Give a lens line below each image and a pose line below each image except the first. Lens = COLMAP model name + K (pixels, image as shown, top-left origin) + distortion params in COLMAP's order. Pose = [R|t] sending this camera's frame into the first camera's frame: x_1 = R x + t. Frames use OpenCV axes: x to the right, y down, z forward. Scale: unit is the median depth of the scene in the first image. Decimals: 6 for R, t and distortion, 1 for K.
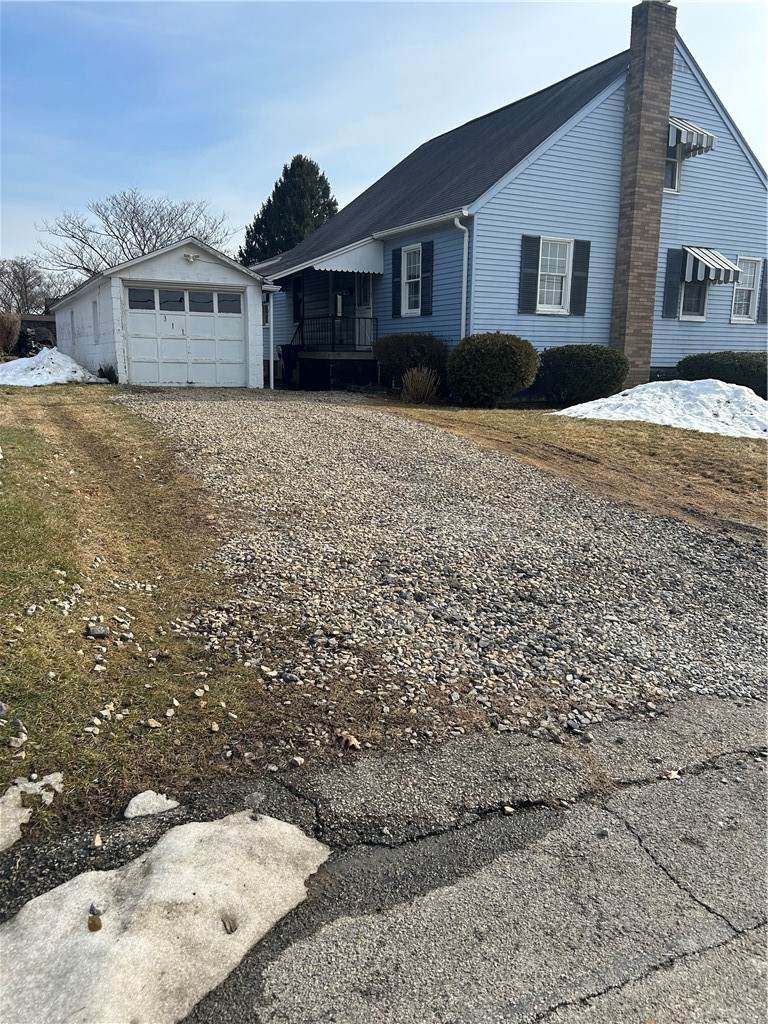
lens RADIAL K [[764.0, 0, 385.8], [0, 764.0, 516.0], [0, 0, 1]] dist [-0.003112, -0.014459]
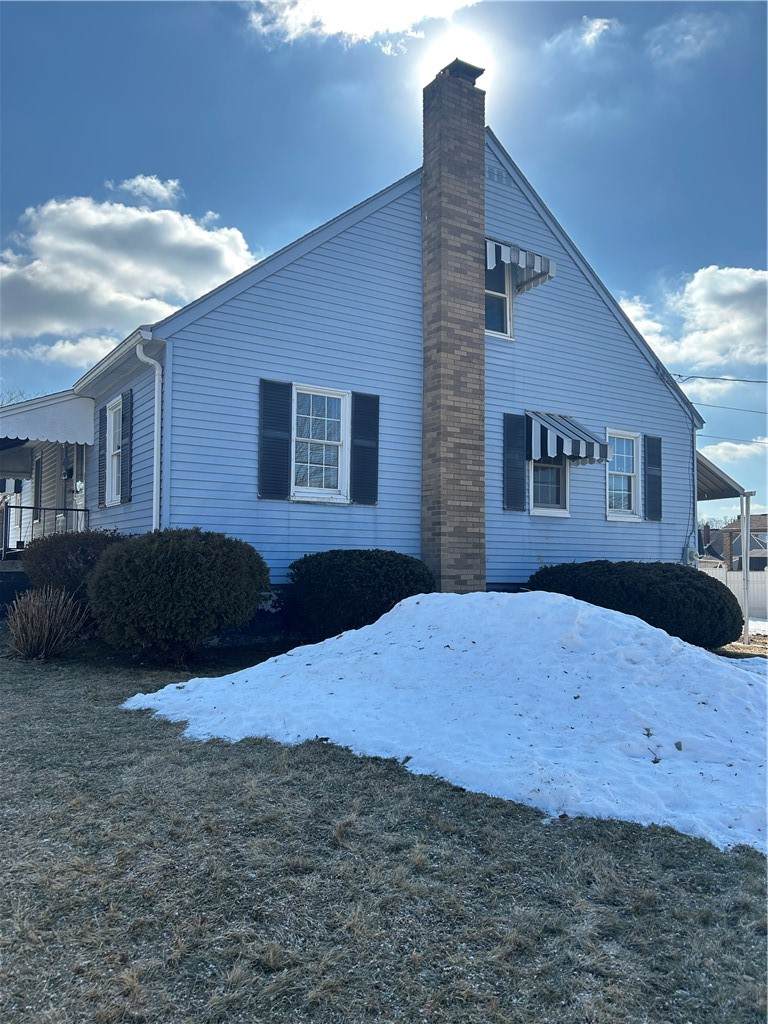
lens RADIAL K [[764.0, 0, 380.9], [0, 764.0, 512.4], [0, 0, 1]] dist [-0.003112, -0.014459]
pose [[0.996417, 0.007970, 0.084195, 0.212258], [0.014879, 0.963501, -0.267292, -0.085994], [-0.083252, 0.267587, 0.959930, 0.389436]]
